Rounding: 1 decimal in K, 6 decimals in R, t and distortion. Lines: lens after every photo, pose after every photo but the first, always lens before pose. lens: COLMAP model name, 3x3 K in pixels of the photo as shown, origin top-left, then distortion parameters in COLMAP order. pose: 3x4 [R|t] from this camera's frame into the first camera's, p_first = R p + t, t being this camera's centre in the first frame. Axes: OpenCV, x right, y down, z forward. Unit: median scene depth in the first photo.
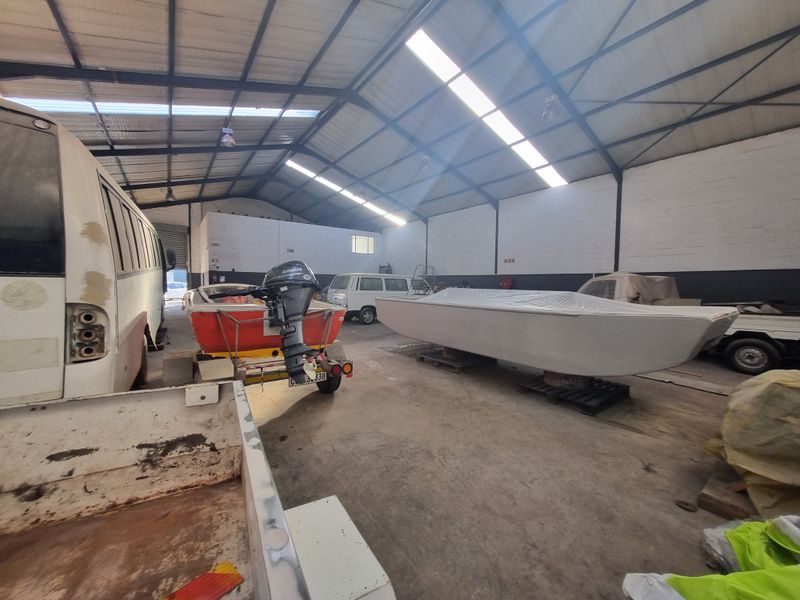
lens RADIAL K [[313.7, 0, 390.3], [0, 313.7, 297.0], [0, 0, 1]] dist [0.001449, 0.000098]
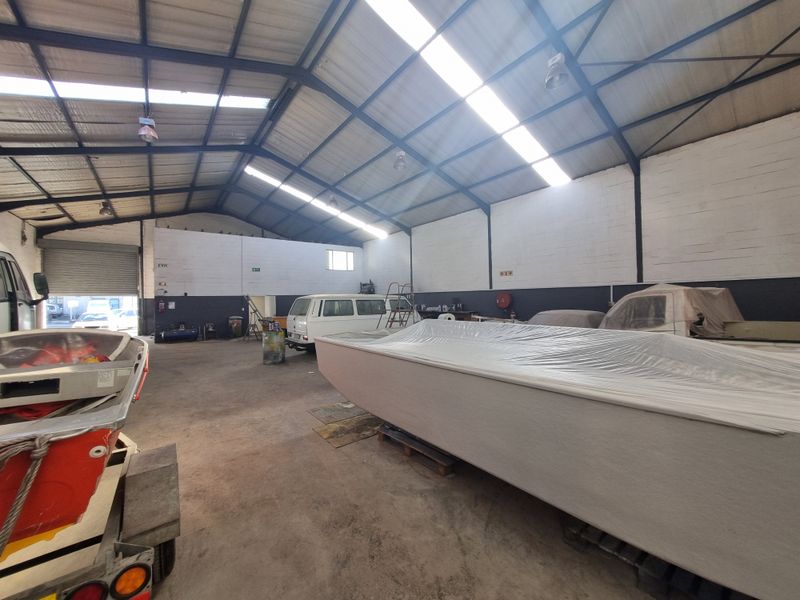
lens RADIAL K [[313.7, 0, 390.3], [0, 313.7, 297.0], [0, 0, 1]] dist [0.001449, 0.000098]
pose [[0.999202, -0.033086, 0.022387, 0.049503], [0.034179, 0.998145, -0.050382, -0.022015], [-0.020679, 0.051107, 0.998479, 0.179045]]
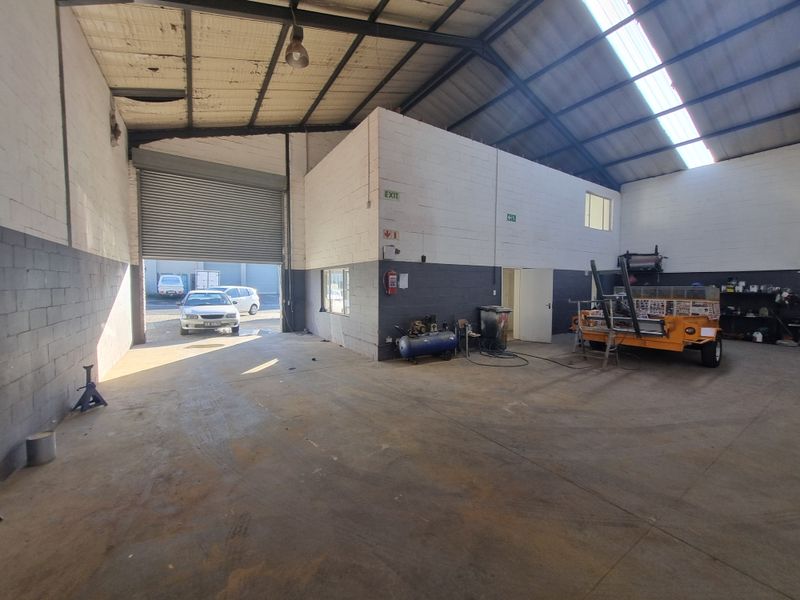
lens RADIAL K [[315.8, 0, 400.0], [0, 315.8, 300.0], [0, 0, 1]] dist [-0.008665, -0.000049]
pose [[0.999279, -0.007865, -0.037142, -0.681850], [0.008170, 0.999934, 0.008075, -0.046786], [0.037076, -0.008372, 0.999277, 0.768167]]
